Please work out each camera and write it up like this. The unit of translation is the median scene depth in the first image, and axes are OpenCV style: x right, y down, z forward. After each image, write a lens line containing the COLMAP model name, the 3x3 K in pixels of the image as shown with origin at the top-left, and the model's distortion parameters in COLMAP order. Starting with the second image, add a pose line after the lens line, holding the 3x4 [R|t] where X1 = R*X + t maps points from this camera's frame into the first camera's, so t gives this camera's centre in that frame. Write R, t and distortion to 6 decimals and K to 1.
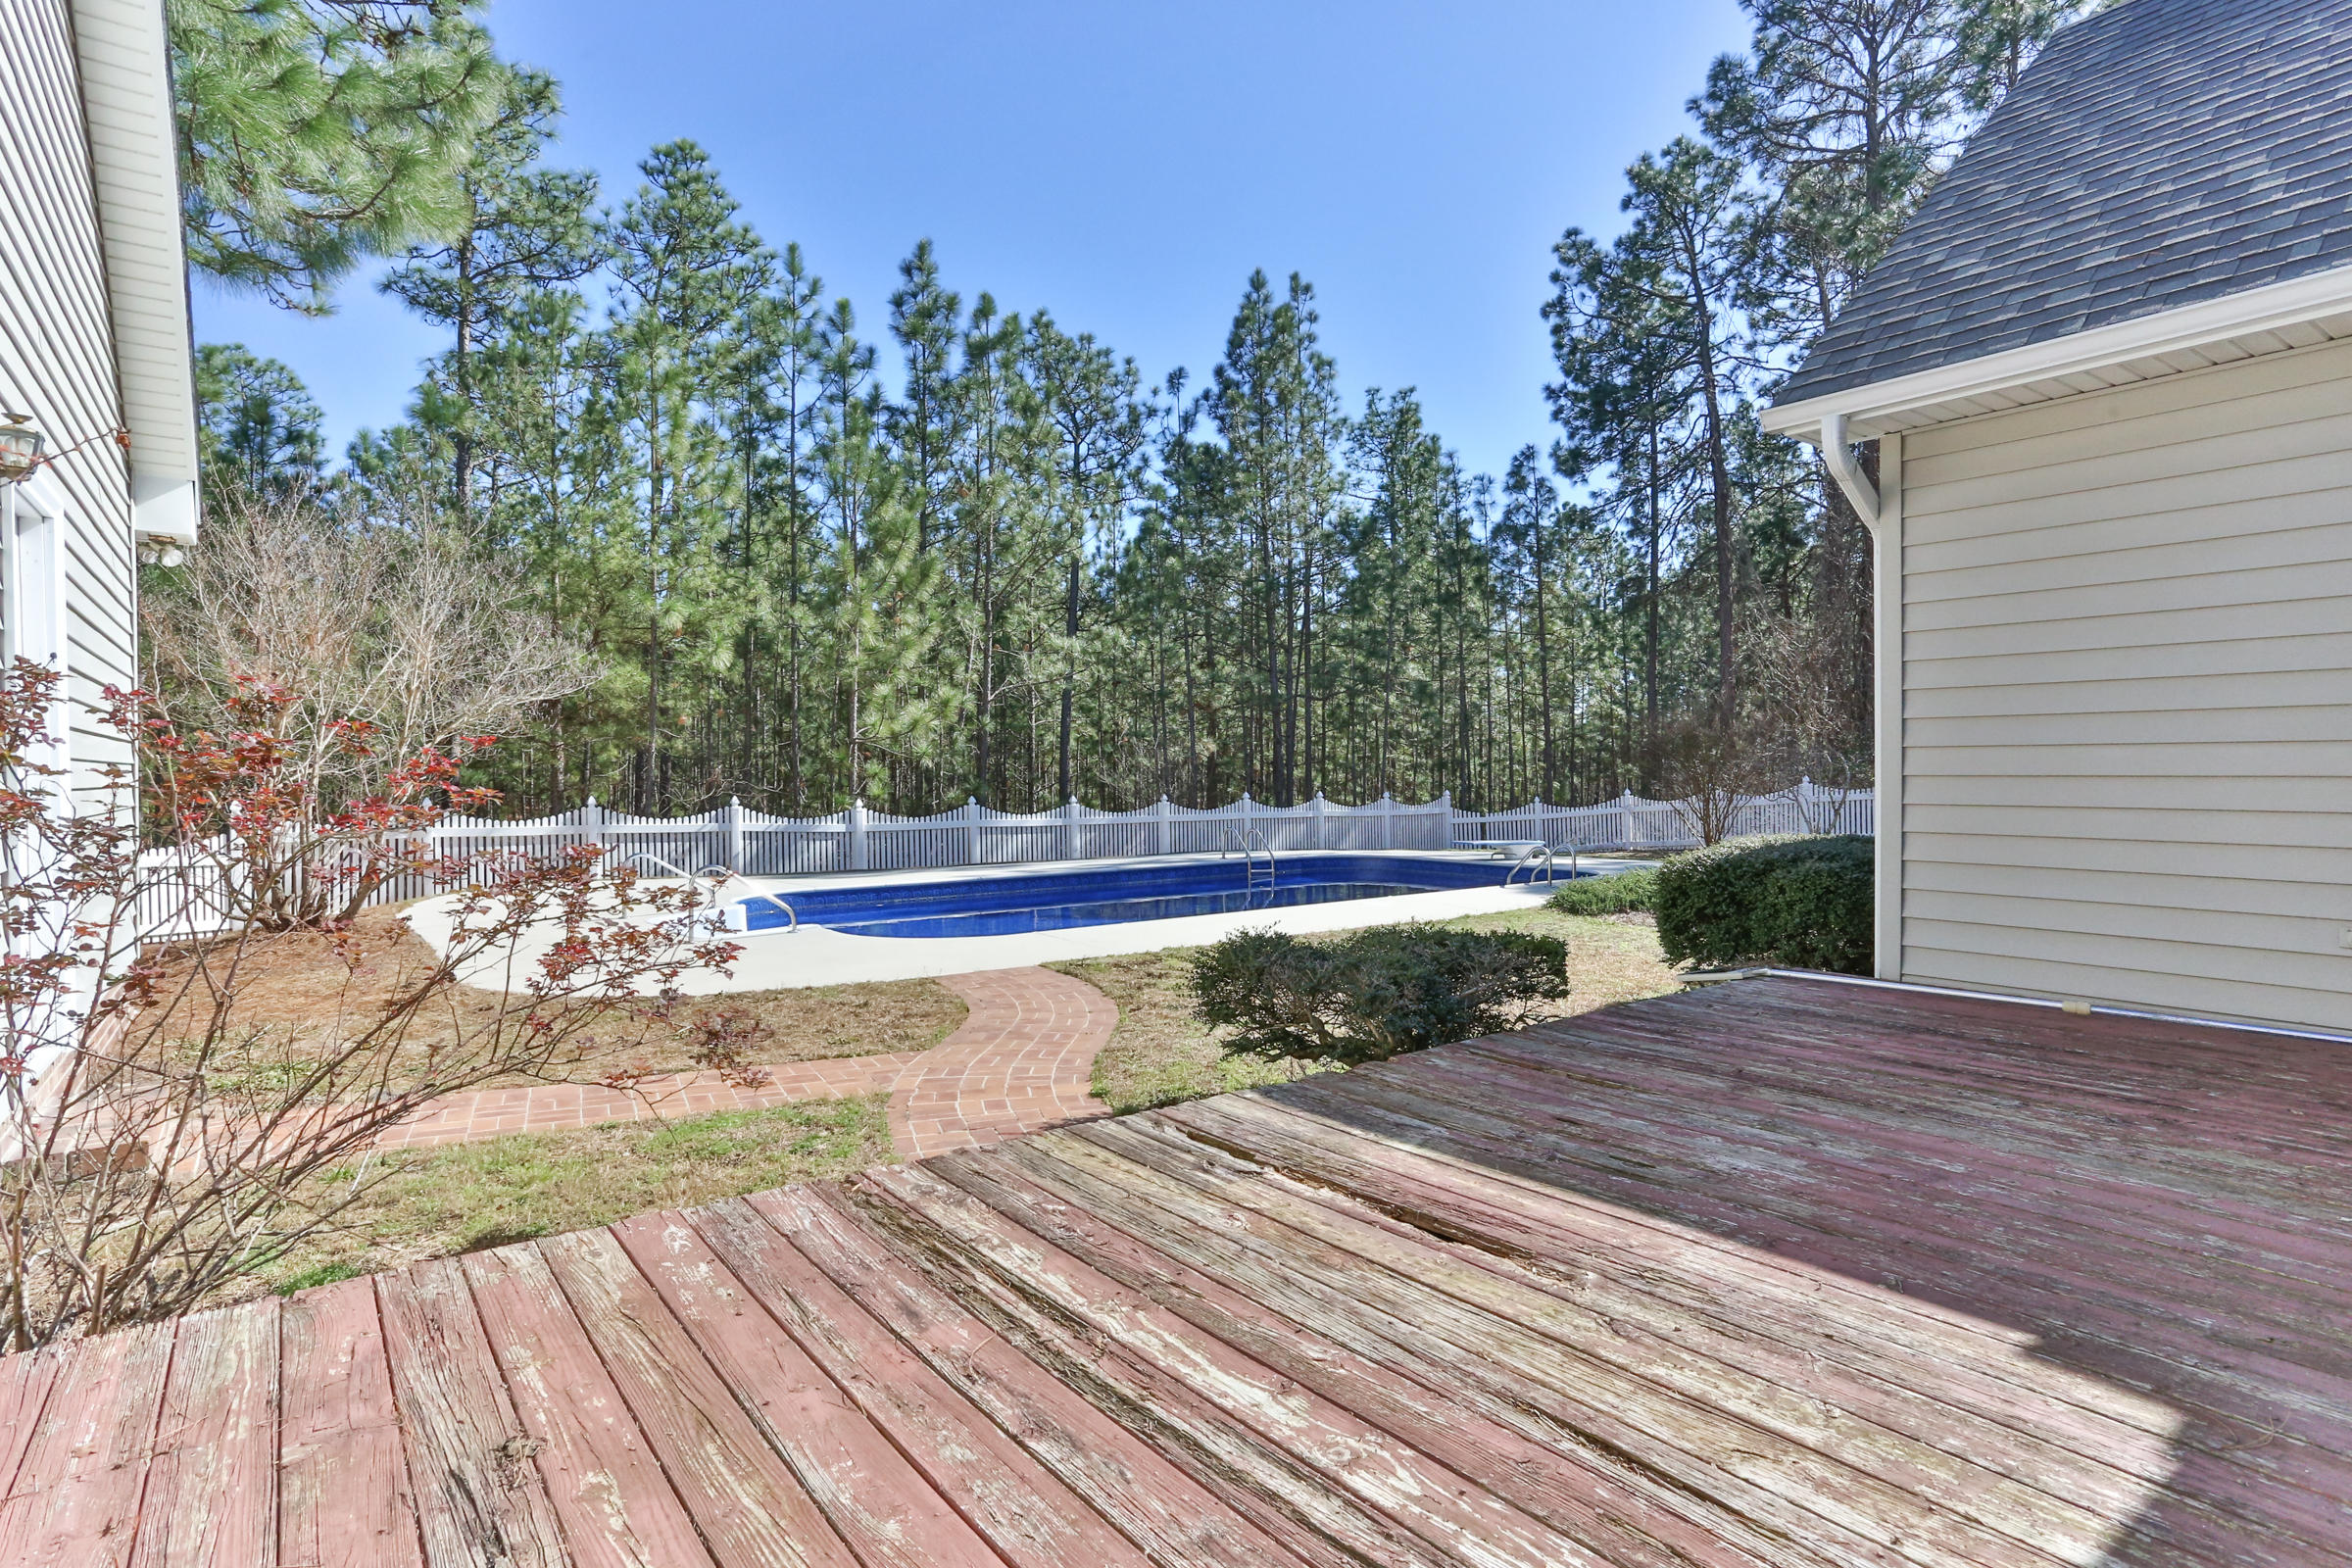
lens RADIAL K [[1194.5, 0, 1178.6], [0, 1194.5, 759.9], [0, 0, 1]] dist [-0.006932, -0.000587]
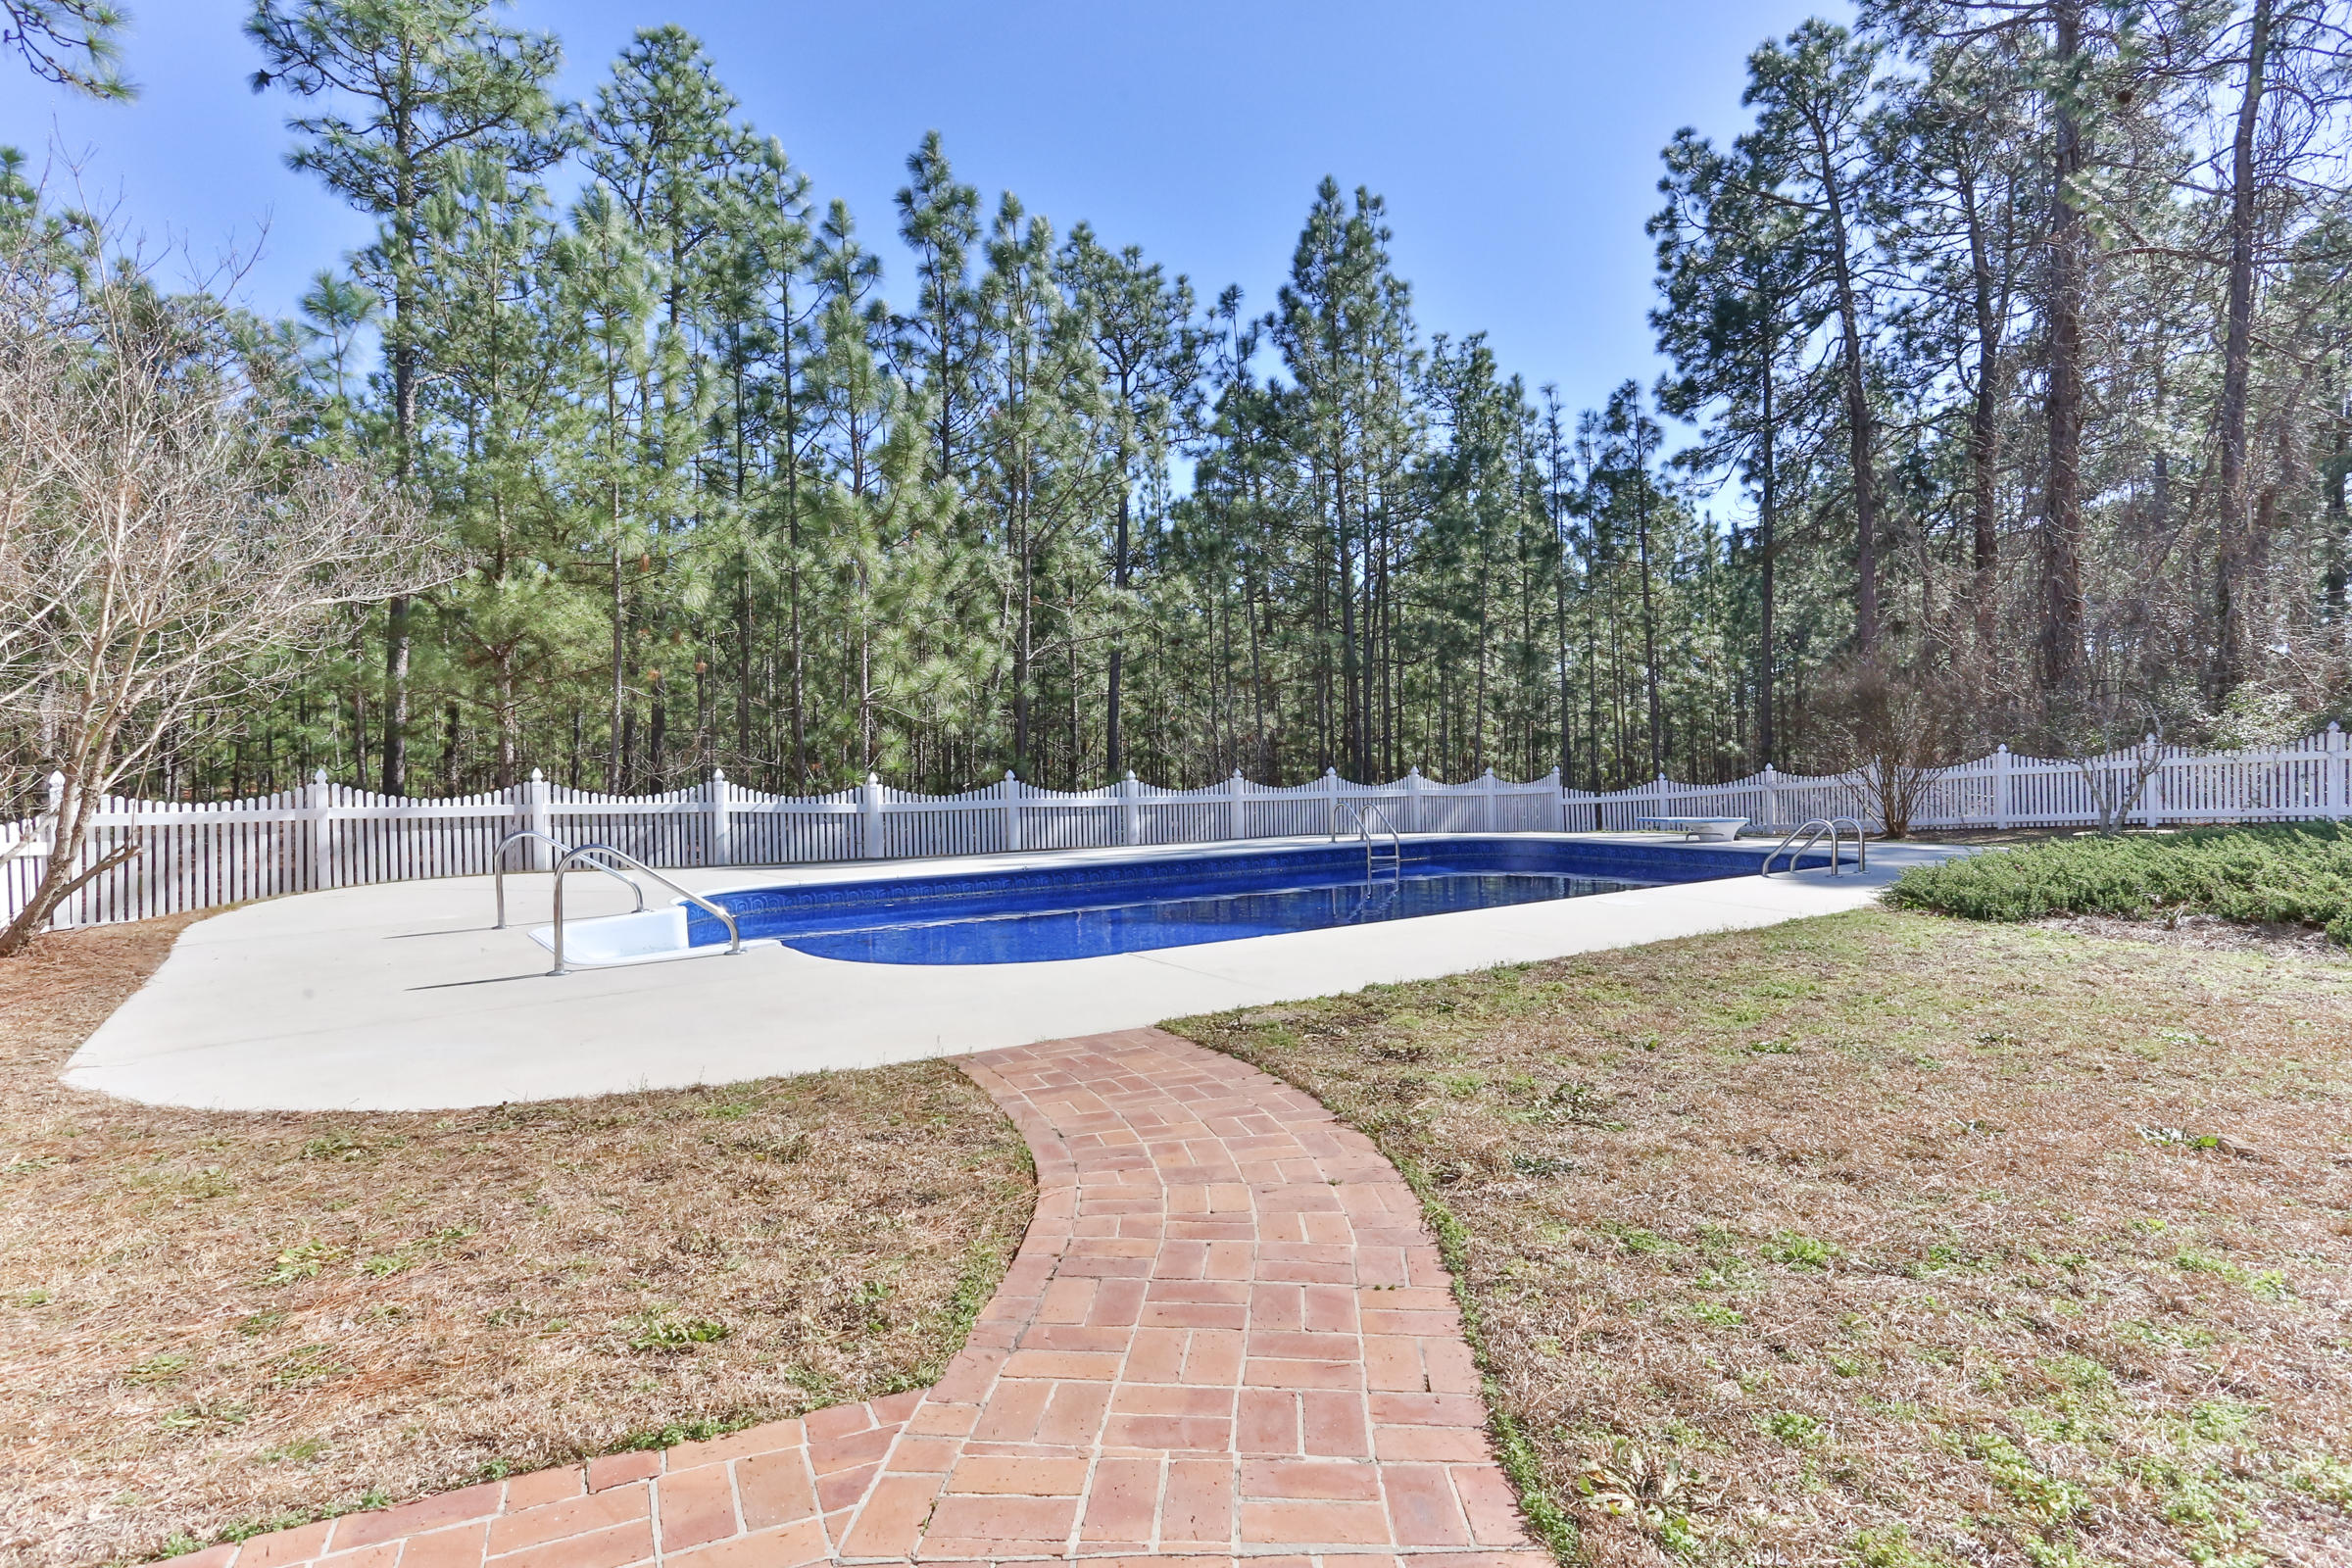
lens RADIAL K [[1194.5, 0, 1191.4], [0, 1194.5, 782.8], [0, 0, 1]] dist [-0.006932, -0.000587]
pose [[0.999860, -0.004780, -0.016027, -0.022461], [0.005194, 0.999650, 0.025927, 0.012167], [0.015898, -0.026007, 0.999535, 0.115219]]
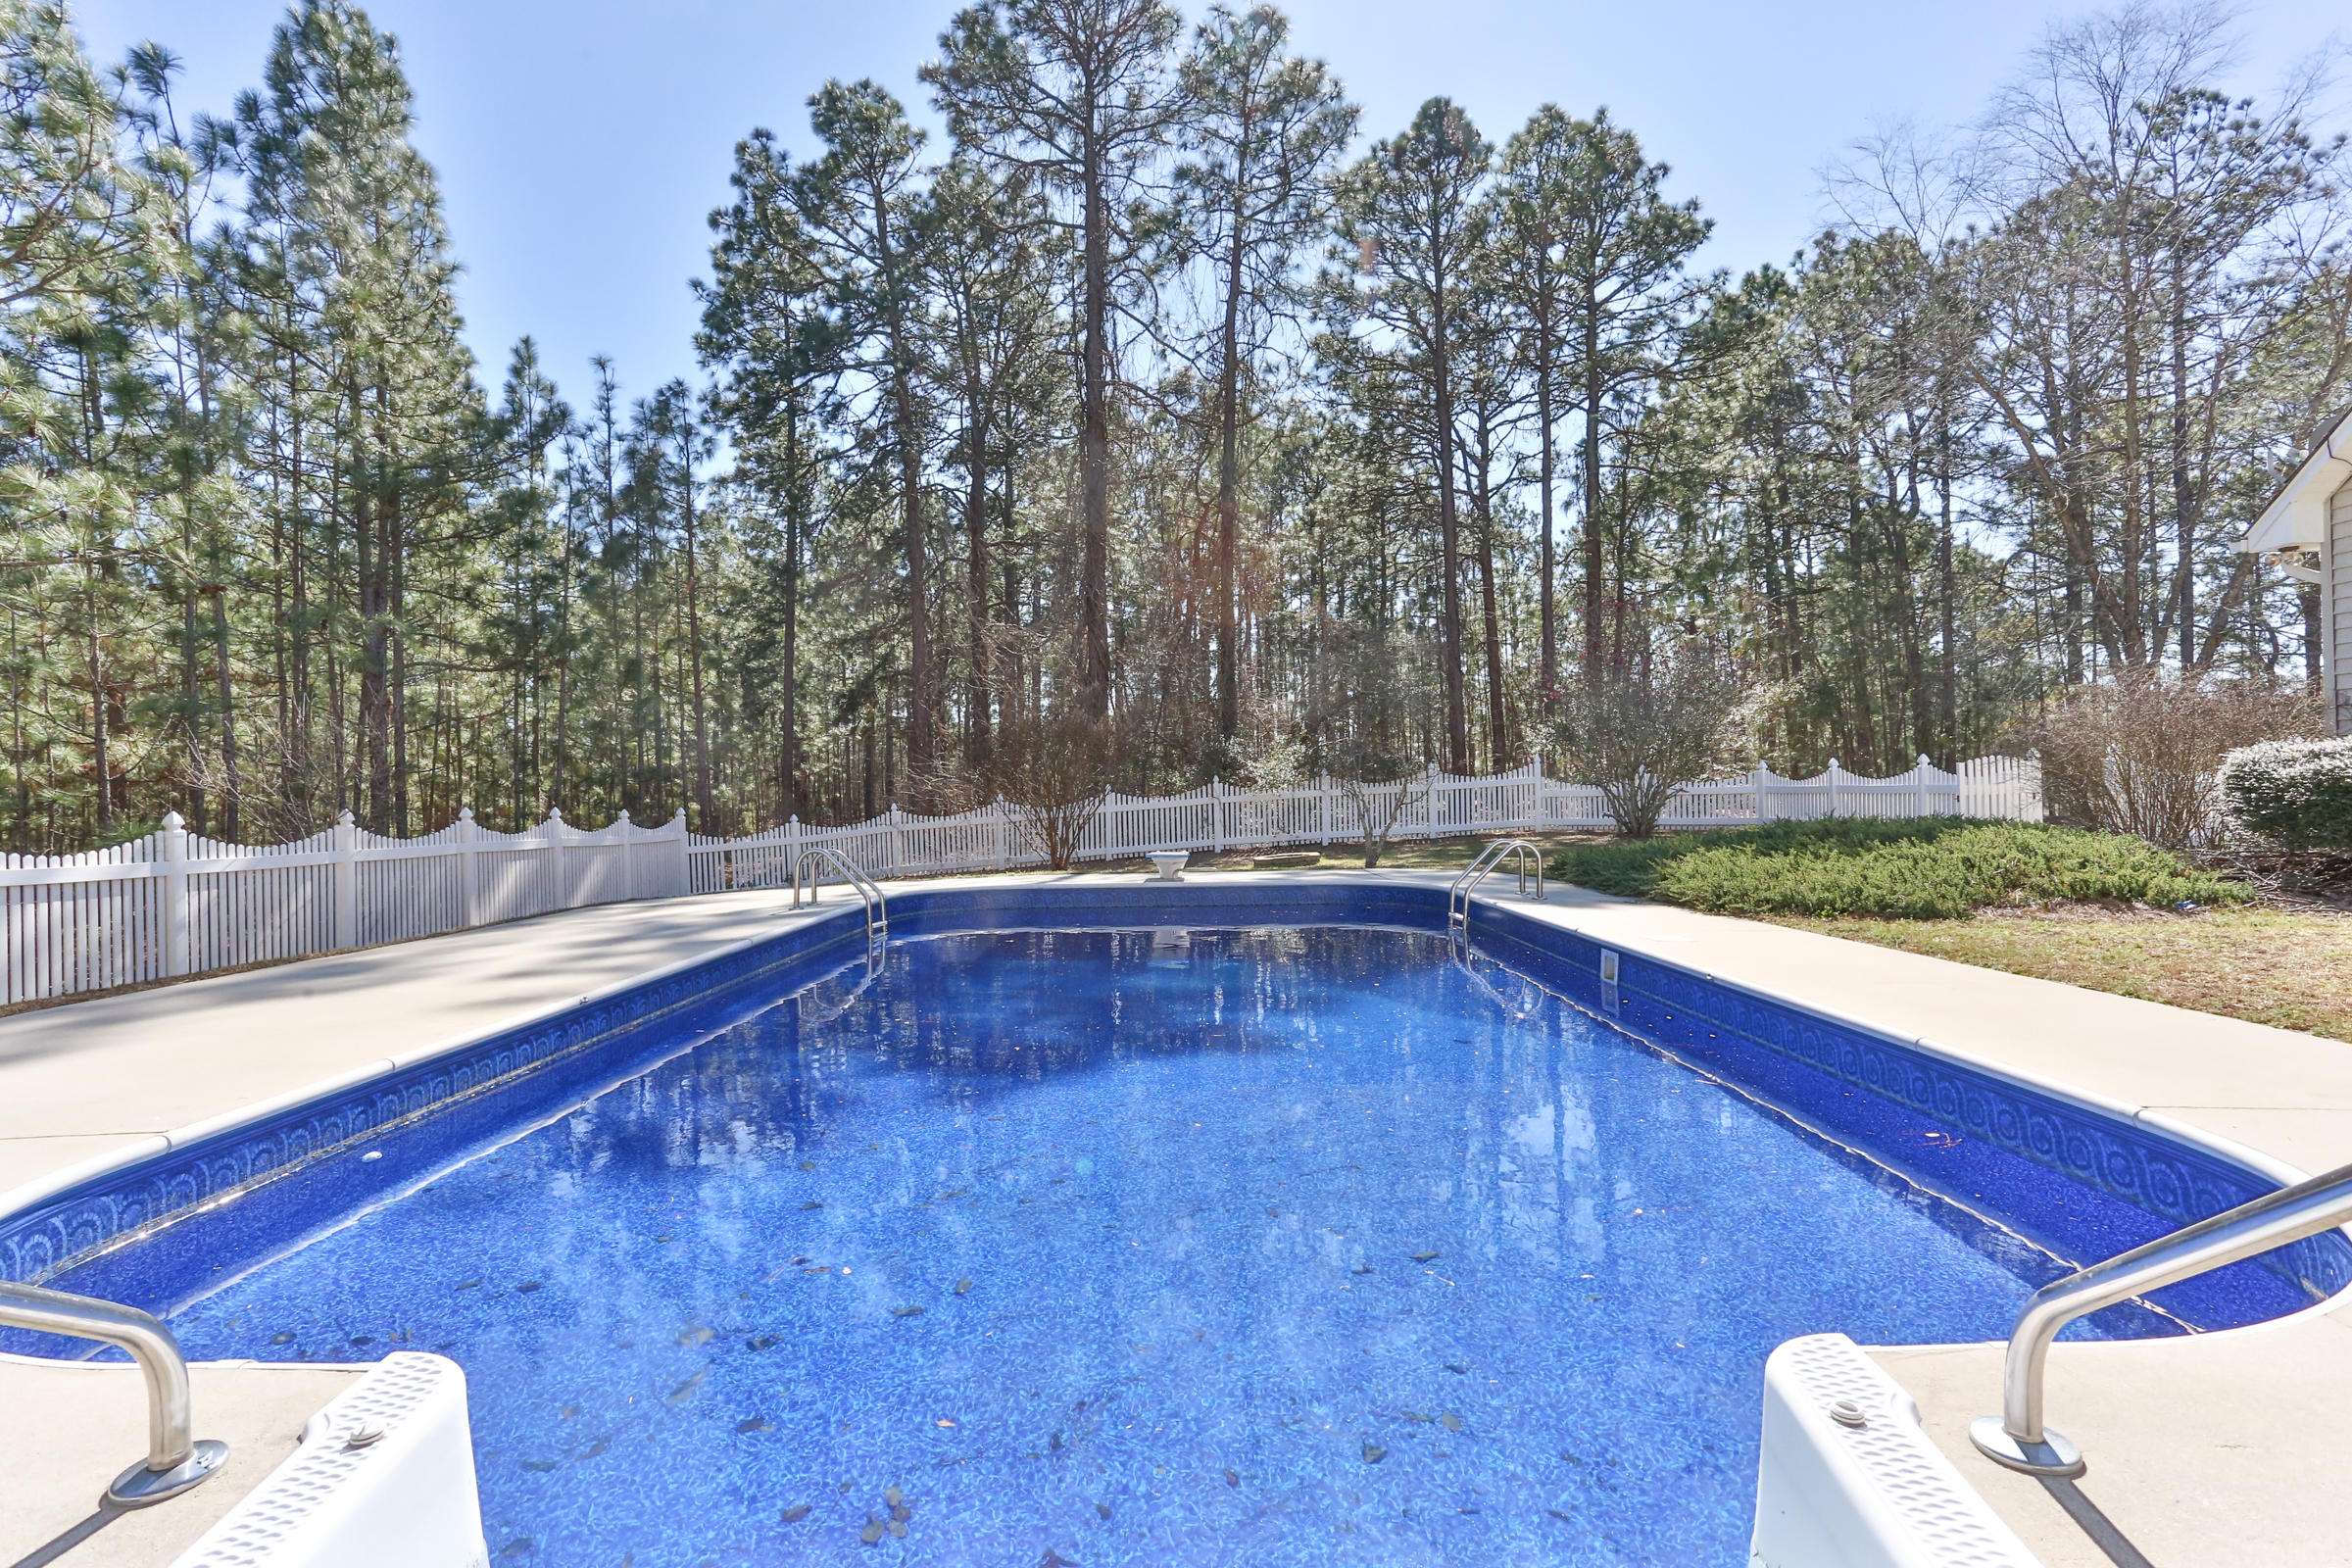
lens RADIAL K [[1194.5, 0, 1184.2], [0, 1194.5, 778.9], [0, 0, 1]] dist [-0.006932, -0.000587]
pose [[0.607640, 0.005163, 0.794196, -0.153773], [0.010025, 0.999849, -0.014170, 0.019649], [-0.794149, 0.016572, 0.607497, 0.295241]]
